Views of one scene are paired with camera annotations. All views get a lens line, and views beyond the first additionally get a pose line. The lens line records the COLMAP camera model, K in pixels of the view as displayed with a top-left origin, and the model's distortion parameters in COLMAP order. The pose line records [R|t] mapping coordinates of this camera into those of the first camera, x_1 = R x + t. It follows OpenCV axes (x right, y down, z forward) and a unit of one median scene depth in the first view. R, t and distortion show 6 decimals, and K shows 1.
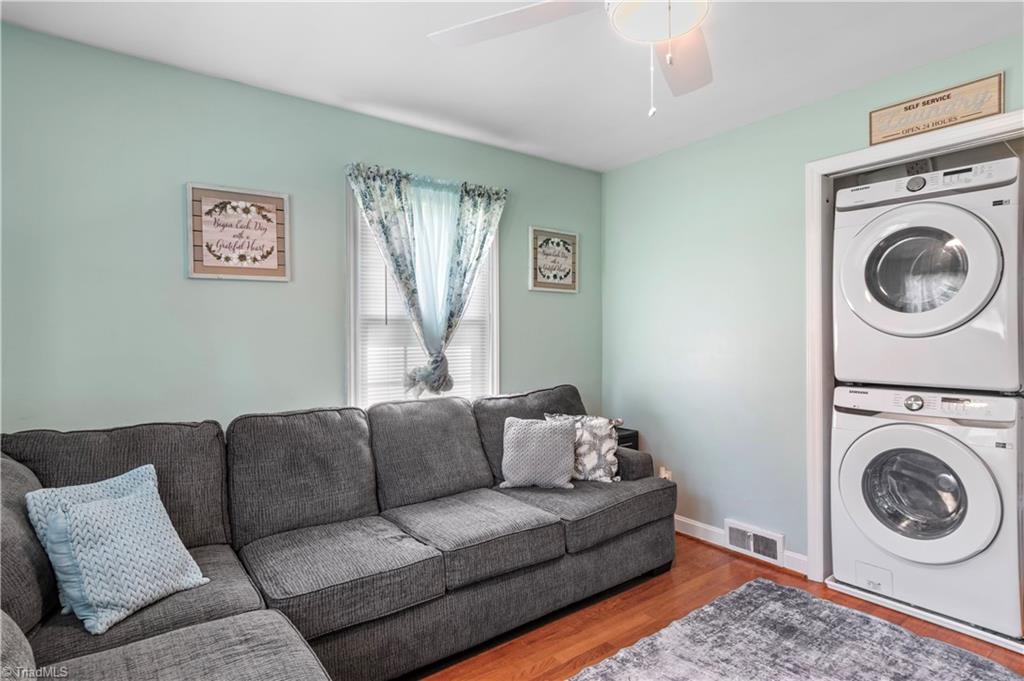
lens RADIAL K [[553.6, 0, 515.4], [0, 553.6, 334.9], [0, 0, 1]] dist [-0.001762, -0.003209]
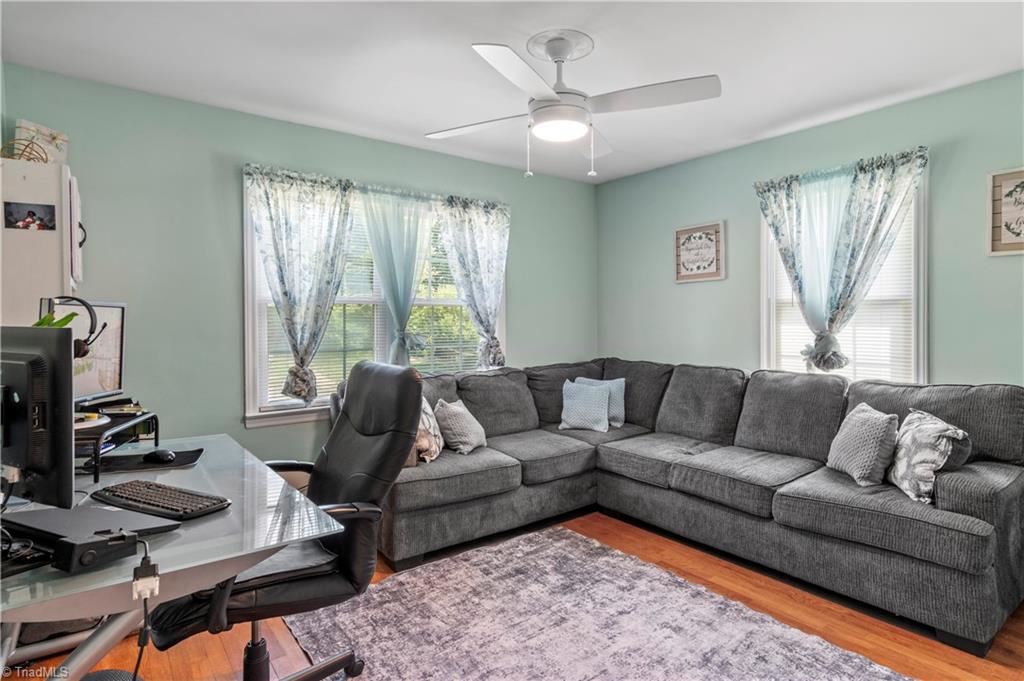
lens RADIAL K [[553.6, 0, 514.8], [0, 553.6, 335.6], [0, 0, 1]] dist [-0.001762, -0.003209]
pose [[-0.024936, 0.021472, -0.999458, 1.065869], [-0.015797, 0.999636, 0.021870, 0.028255], [0.999564, 0.016334, -0.024588, 0.489727]]
